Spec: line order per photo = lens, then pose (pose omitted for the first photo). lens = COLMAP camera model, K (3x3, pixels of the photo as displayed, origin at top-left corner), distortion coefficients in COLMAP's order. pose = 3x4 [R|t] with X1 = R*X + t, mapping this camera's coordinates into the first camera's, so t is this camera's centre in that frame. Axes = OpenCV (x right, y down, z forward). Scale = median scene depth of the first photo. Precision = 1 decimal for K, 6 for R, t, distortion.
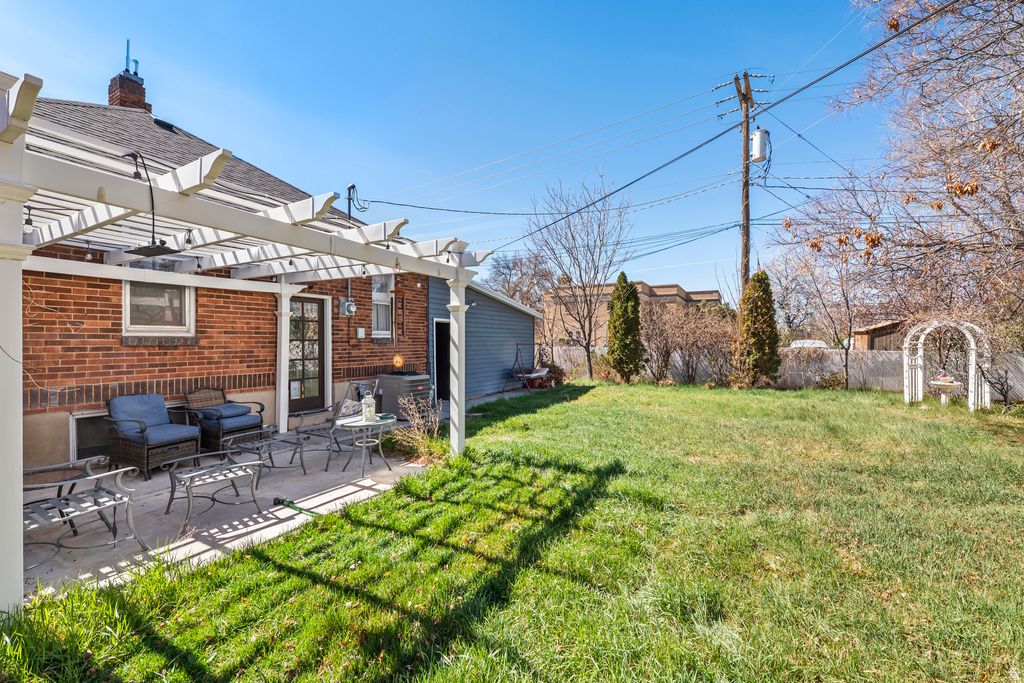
lens RADIAL K [[418.4, 0, 512.5], [0, 418.4, 338.4], [0, 0, 1]] dist [0.000753, -0.000863]
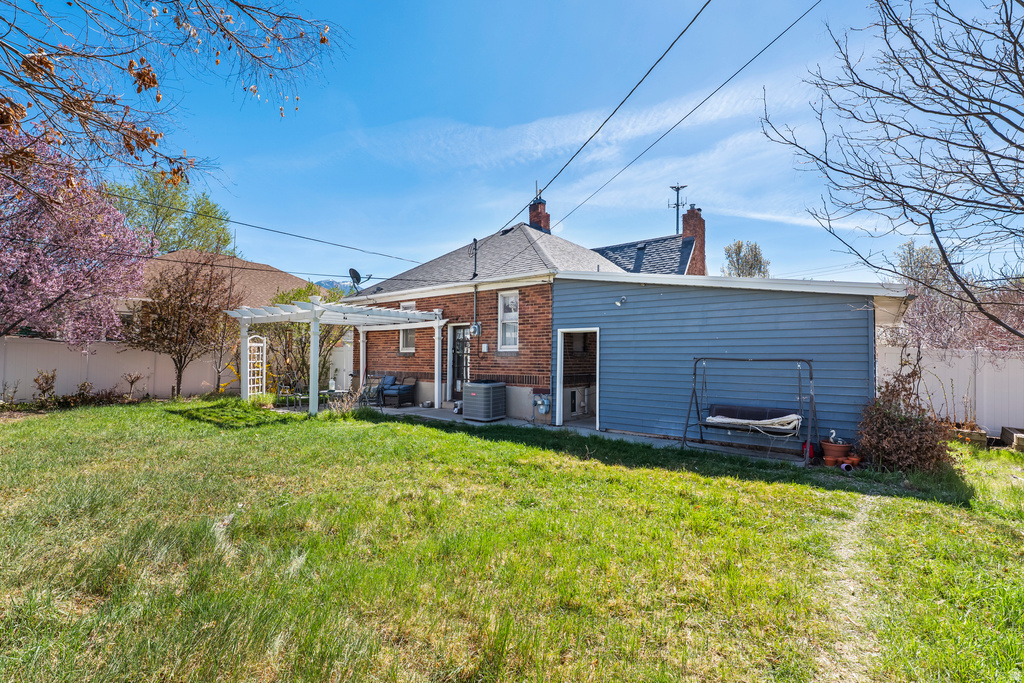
lens RADIAL K [[460.0, 0, 512.7], [0, 460.0, 347.0], [0, 0, 1]] dist [0.001685, 0.000264]
pose [[-0.165415, -0.021092, -0.985998, 1.107582], [0.004740, 0.999743, -0.022181, 0.017165], [0.986213, -0.008342, -0.165273, 1.433954]]
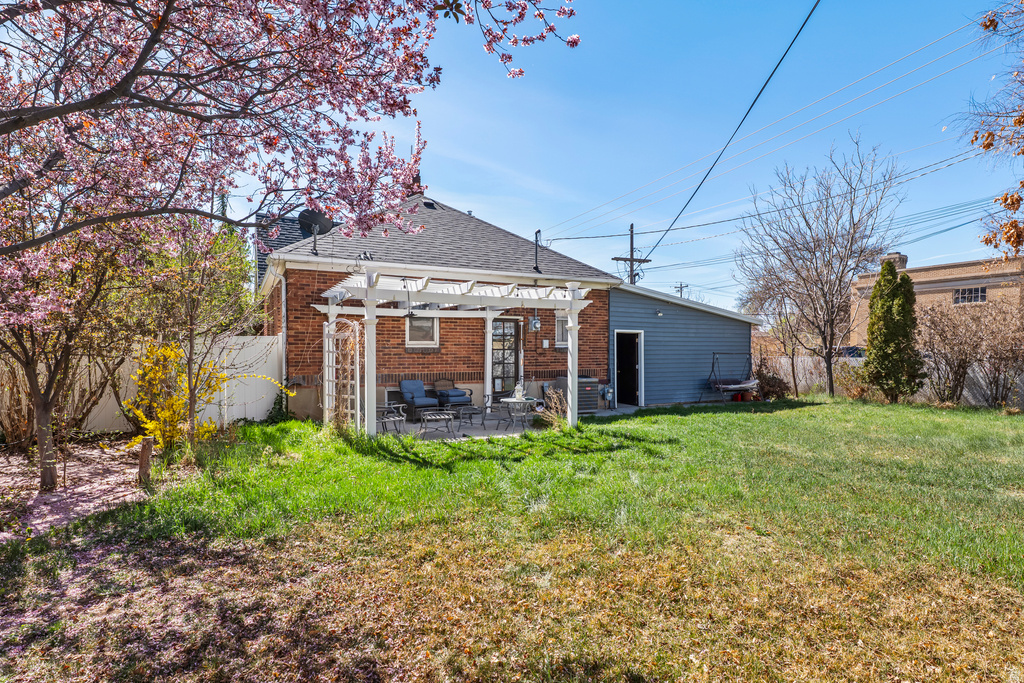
lens RADIAL K [[532.1, 0, 510.0], [0, 532.1, 343.6], [0, 0, 1]] dist [-0.035211, -0.000325]
pose [[0.835956, -0.005818, -0.548766, 0.477319], [0.003272, 0.999979, -0.005617, -0.005118], [0.548787, 0.002900, 0.835957, -0.455478]]
